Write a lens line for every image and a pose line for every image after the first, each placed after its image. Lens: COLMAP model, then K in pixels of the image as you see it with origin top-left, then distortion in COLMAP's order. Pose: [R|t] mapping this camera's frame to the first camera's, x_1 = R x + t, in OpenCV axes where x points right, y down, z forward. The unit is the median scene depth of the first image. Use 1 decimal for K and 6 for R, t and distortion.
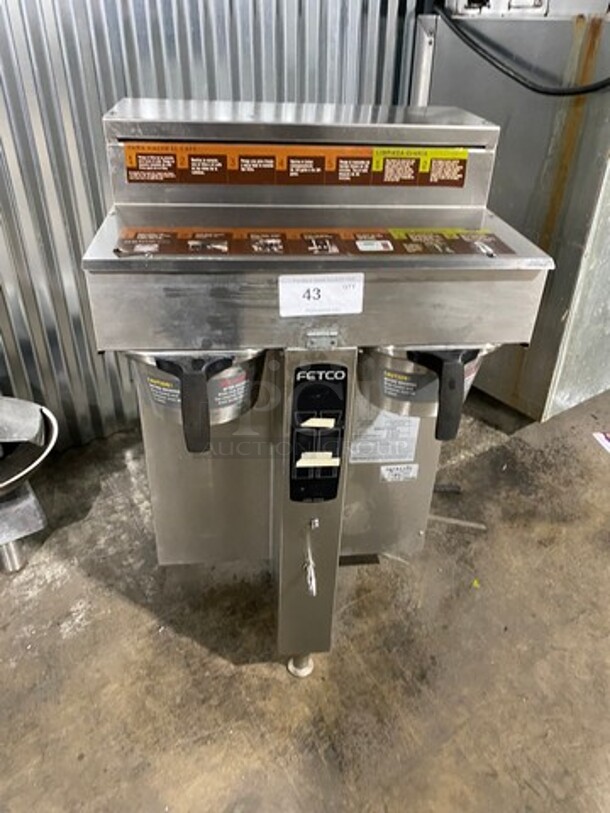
lens RADIAL K [[613.4, 0, 308.9], [0, 613.4, 404.6], [0, 0, 1]] dist [-0.013134, 0.011460]
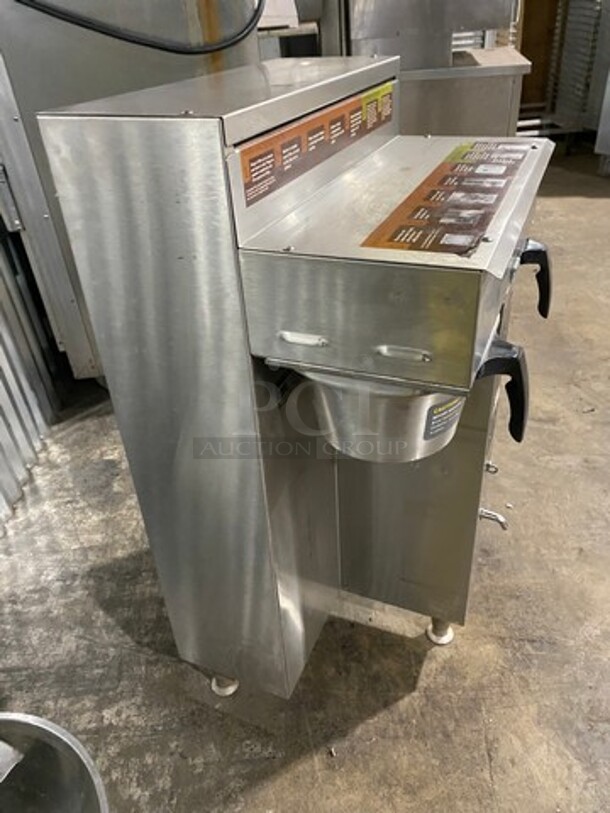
lens RADIAL K [[613.4, 0, 309.9], [0, 613.4, 404.6], [0, 0, 1]] dist [-0.013134, 0.011460]
pose [[0.481576, -0.534761, 0.694345, -0.698961], [0.534273, 0.807159, 0.251092, -0.264397], [-0.694721, 0.250050, 0.674417, 0.457738]]
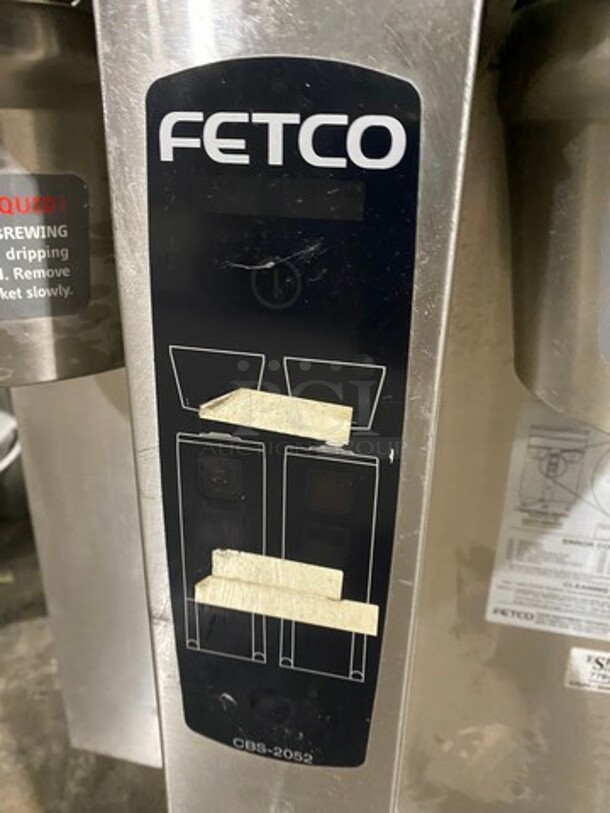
lens RADIAL K [[613.4, 0, 304.4], [0, 613.4, 407.5], [0, 0, 1]] dist [-0.013134, 0.011460]
pose [[0.942519, 0.106791, -0.316627, 0.074016], [-0.161890, 0.974859, -0.153108, 0.046796], [0.292316, 0.195566, 0.936112, 0.644496]]
